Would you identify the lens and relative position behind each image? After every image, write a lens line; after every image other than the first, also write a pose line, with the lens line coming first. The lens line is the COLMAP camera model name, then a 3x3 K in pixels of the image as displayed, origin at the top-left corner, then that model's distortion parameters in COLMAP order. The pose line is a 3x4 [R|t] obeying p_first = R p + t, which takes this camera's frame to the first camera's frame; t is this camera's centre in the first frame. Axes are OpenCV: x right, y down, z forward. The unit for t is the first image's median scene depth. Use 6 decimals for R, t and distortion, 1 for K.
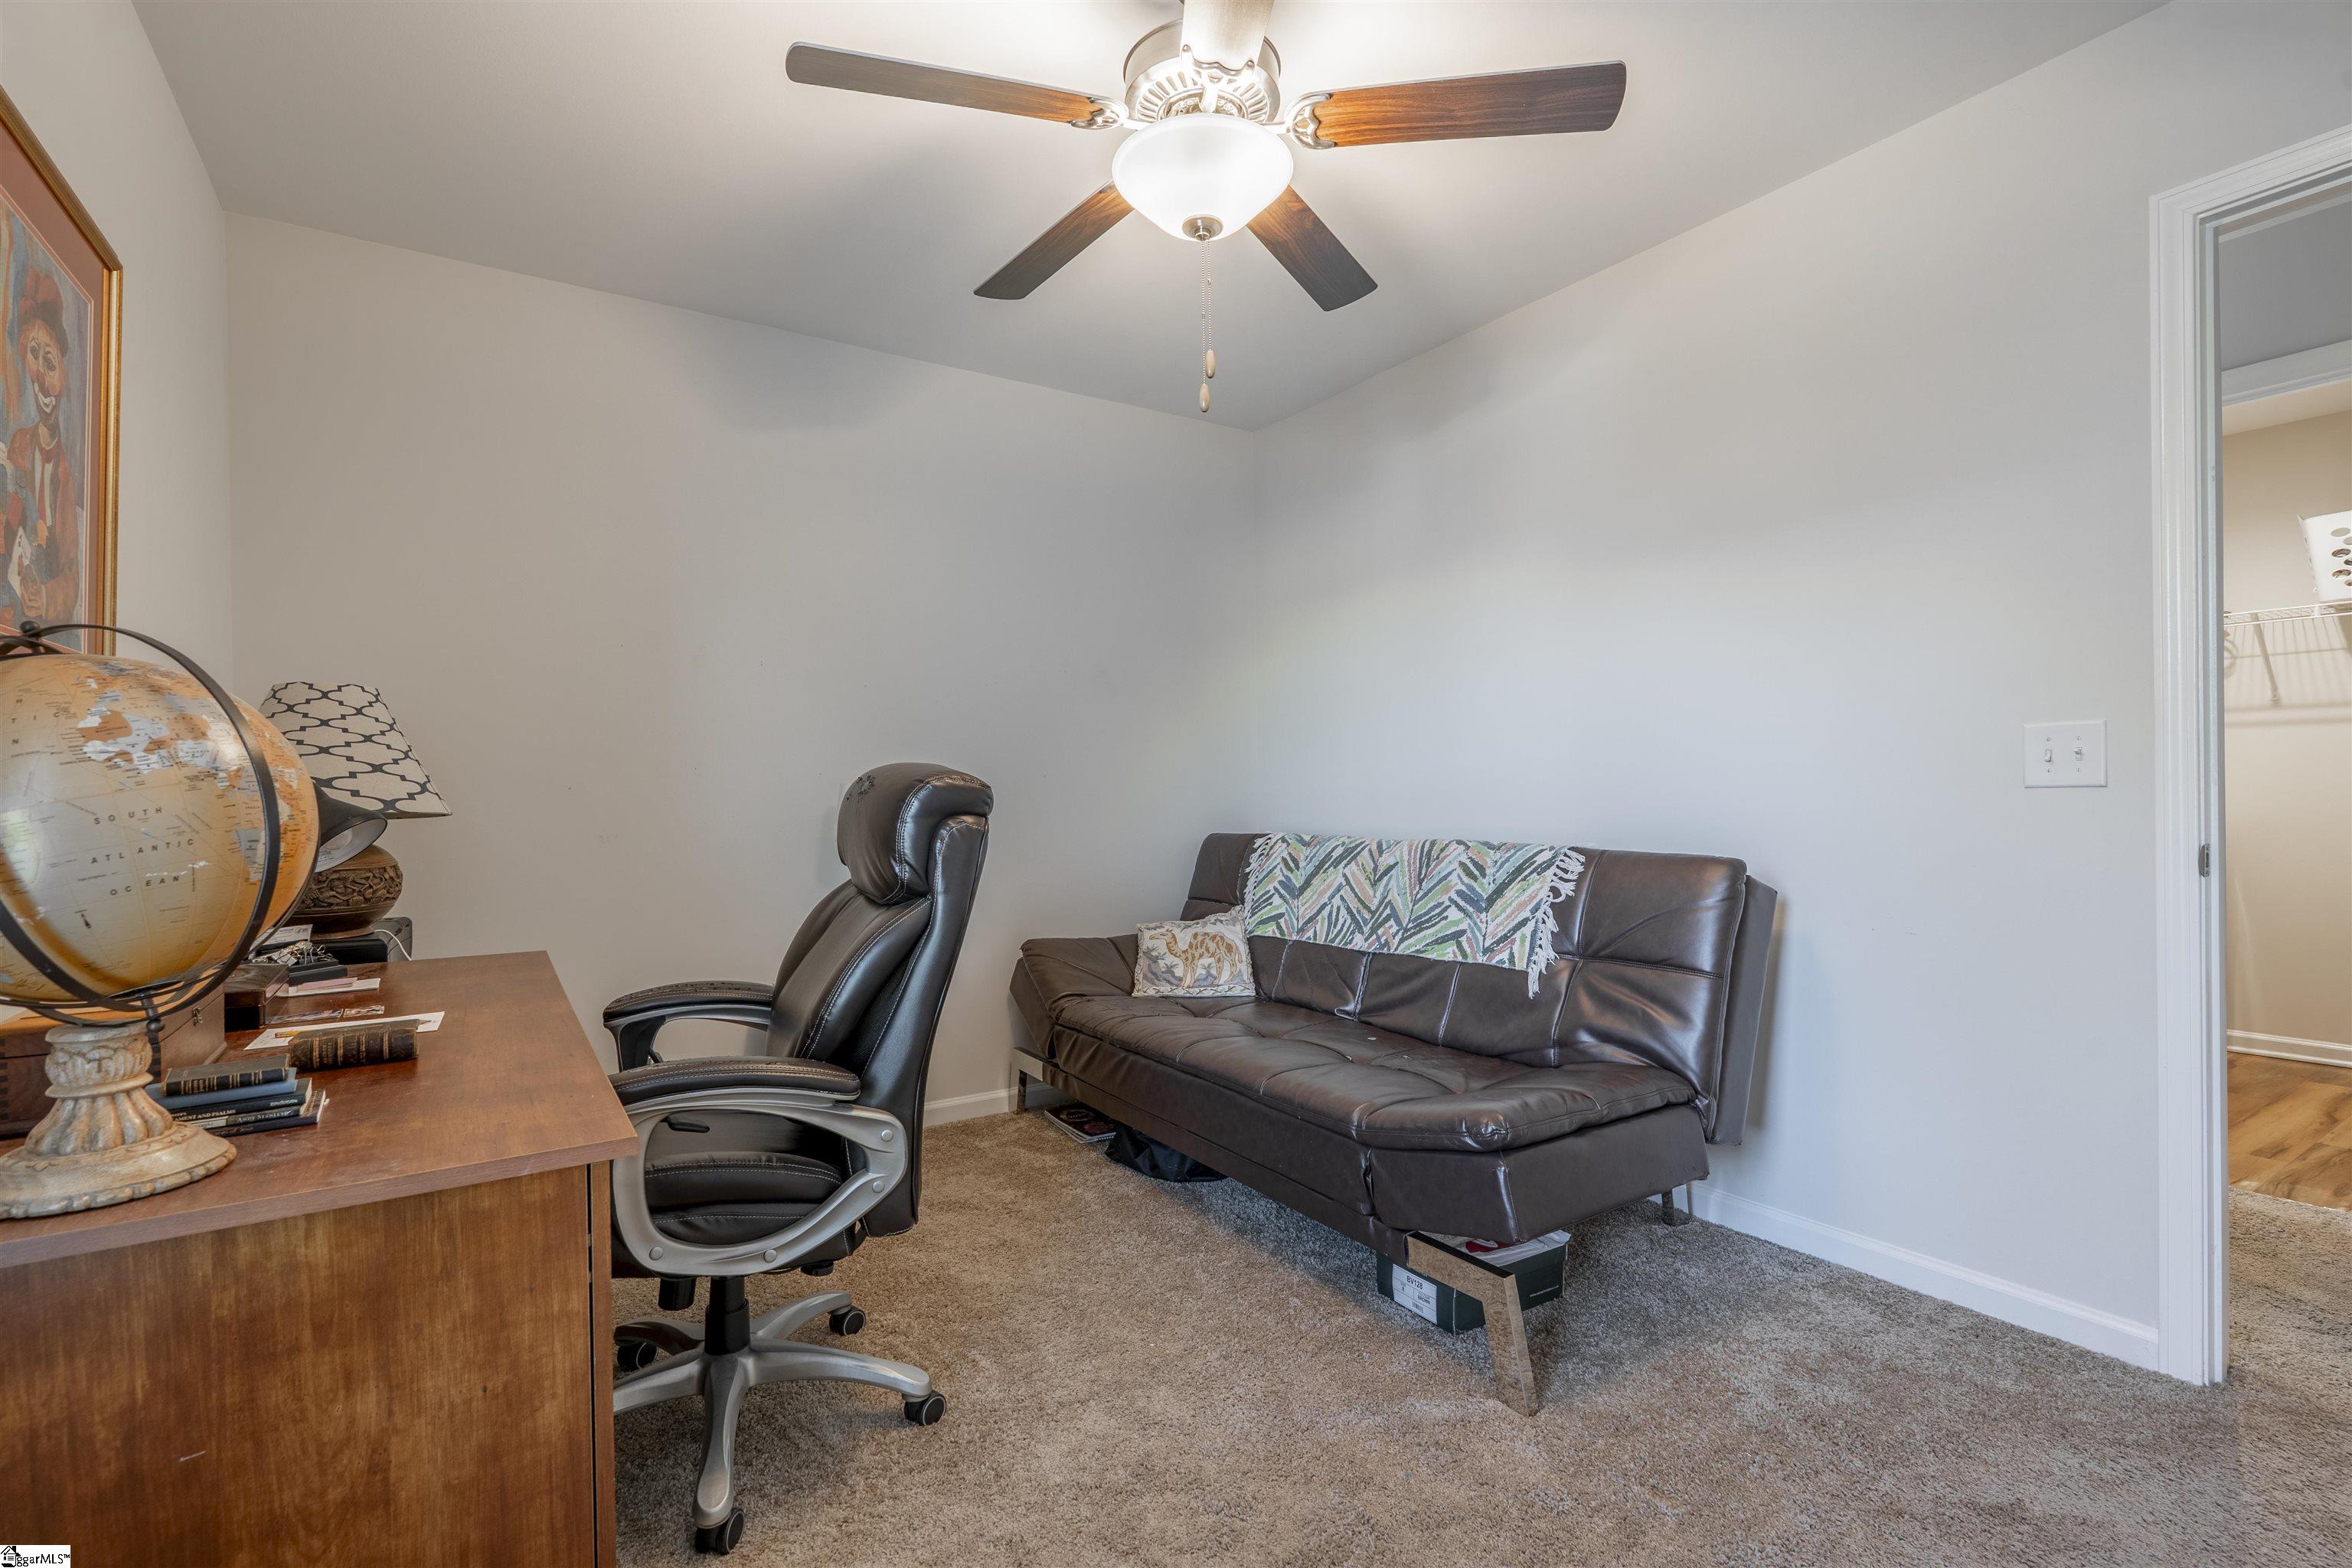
lens RADIAL K [[1061.8, 0, 1167.5], [0, 1061.8, 796.5], [0, 0, 1]] dist [-0.004520, 0.000188]
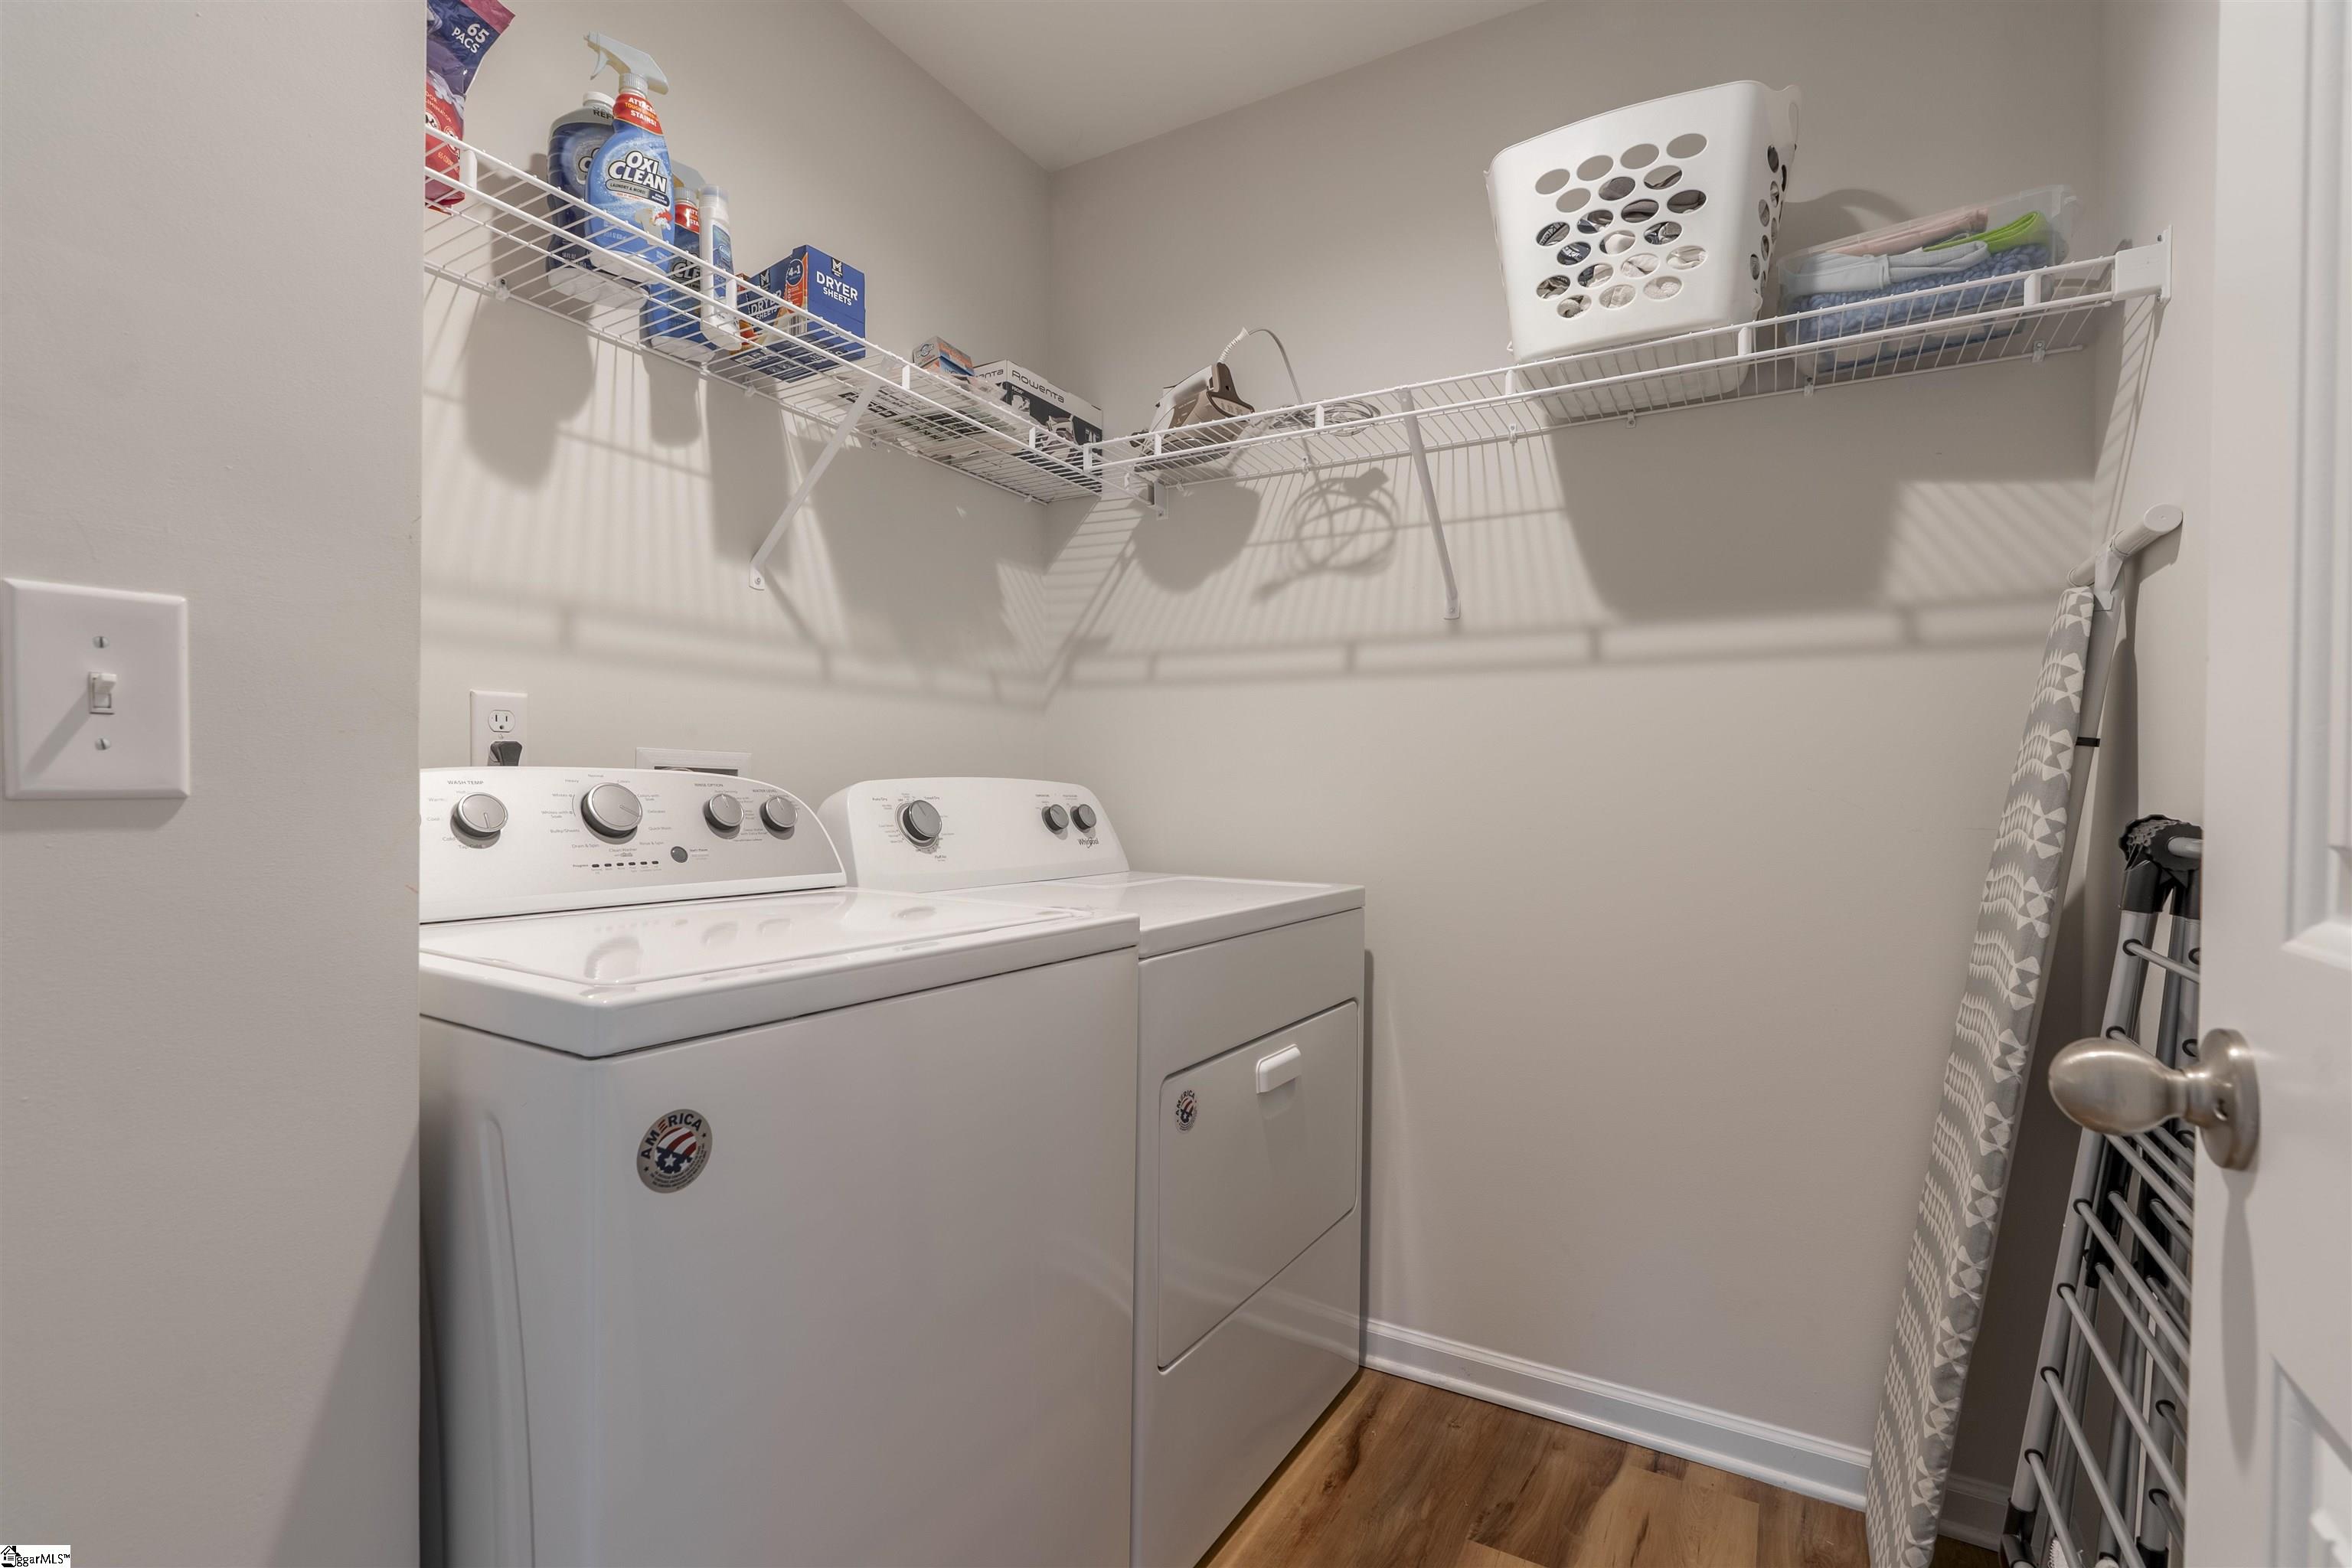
lens RADIAL K [[1061.8, 0, 1167.5], [0, 1061.8, 796.5], [0, 0, 1]] dist [-0.004520, 0.000188]
pose [[0.894677, 0.014490, 0.446478, 0.748272], [-0.017160, 0.999851, 0.001937, -0.011765], [-0.446384, -0.009395, 0.894792, 0.654314]]
